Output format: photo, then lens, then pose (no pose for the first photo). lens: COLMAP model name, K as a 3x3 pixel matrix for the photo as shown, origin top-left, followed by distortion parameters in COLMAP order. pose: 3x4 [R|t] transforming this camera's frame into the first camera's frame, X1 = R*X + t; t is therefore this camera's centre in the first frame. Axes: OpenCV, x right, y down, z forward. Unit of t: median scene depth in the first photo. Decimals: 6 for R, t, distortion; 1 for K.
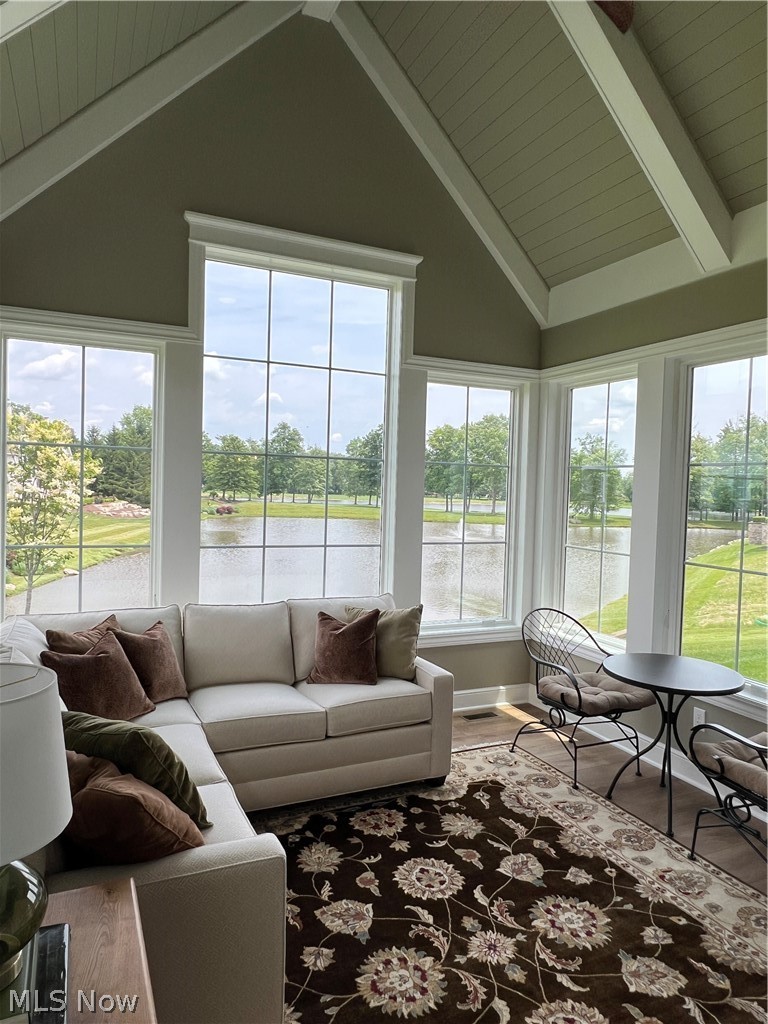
lens RADIAL K [[667.6, 0, 386.2], [0, 667.6, 507.6], [0, 0, 1]] dist [0.002078, -0.003042]
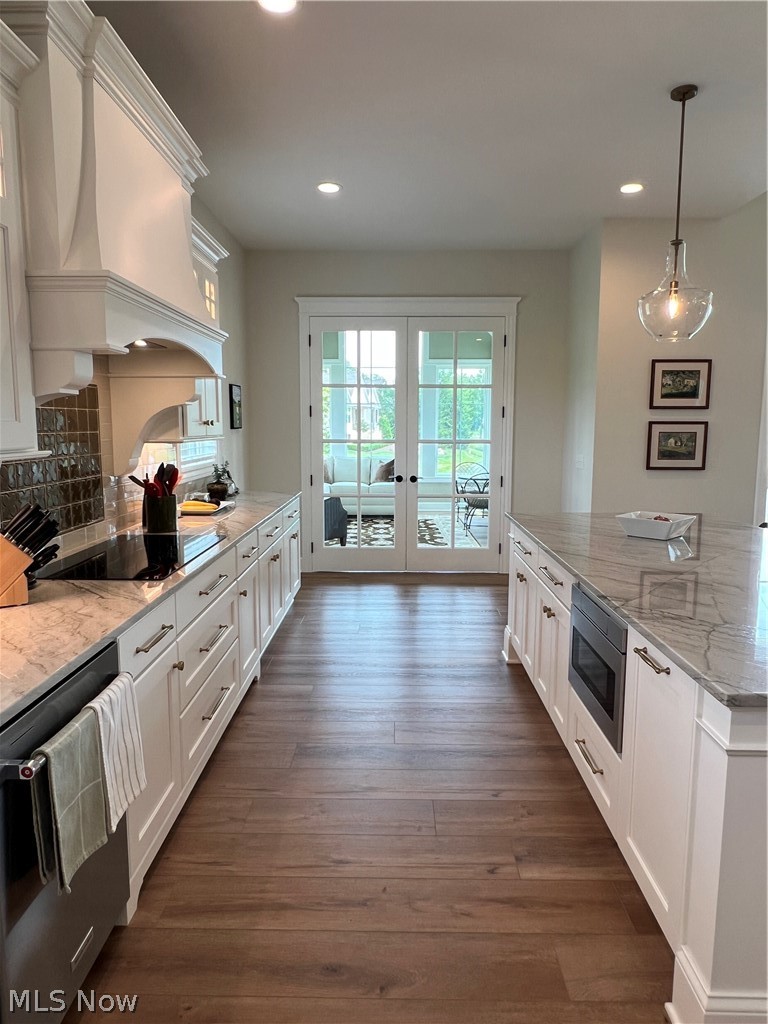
lens RADIAL K [[667.6, 0, 386.2], [0, 667.6, 507.6], [0, 0, 1]] dist [0.002078, -0.003042]
pose [[0.903111, 0.029213, -0.428413, 1.026875], [0.007878, 0.996388, 0.084551, 0.108436], [0.429336, -0.079734, 0.899618, -1.381711]]
